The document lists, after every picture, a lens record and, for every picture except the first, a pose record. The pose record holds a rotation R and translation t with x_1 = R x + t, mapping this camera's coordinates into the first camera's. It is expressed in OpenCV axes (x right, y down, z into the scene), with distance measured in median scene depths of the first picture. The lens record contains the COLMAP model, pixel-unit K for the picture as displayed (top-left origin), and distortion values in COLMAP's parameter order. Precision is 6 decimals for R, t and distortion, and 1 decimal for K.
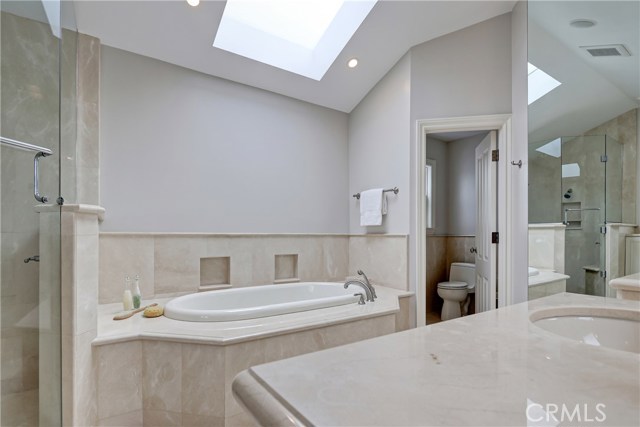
lens RADIAL K [[317.0, 0, 323.3], [0, 317.0, 243.9], [0, 0, 1]] dist [0.007089, 0.001113]
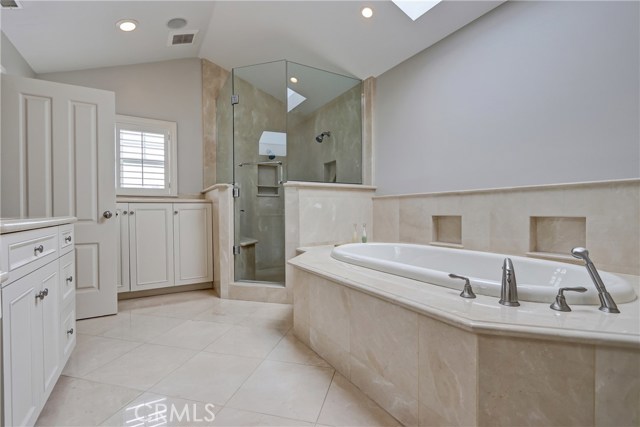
lens RADIAL K [[294.4, 0, 319.8], [0, 294.4, 213.7], [0, 0, 1]] dist [0.002192, 0.000026]
pose [[-0.062171, 0.018125, -0.997901, 0.655706], [0.003592, 0.999833, 0.017936, 0.018480], [0.998059, -0.002469, -0.062225, 0.675653]]
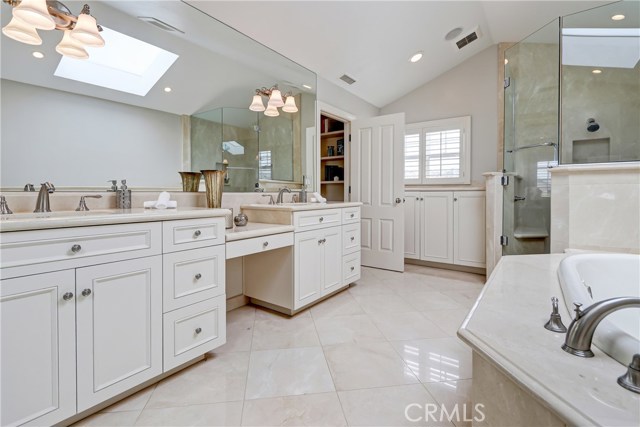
lens RADIAL K [[294.4, 0, 303.9], [0, 294.4, 194.3], [0, 0, 1]] dist [0.002192, 0.000026]
pose [[-0.948687, 0.009090, -0.316085, 0.581067], [0.006351, 0.999933, 0.009693, -0.008552], [0.316152, 0.007188, -0.948681, 1.084879]]
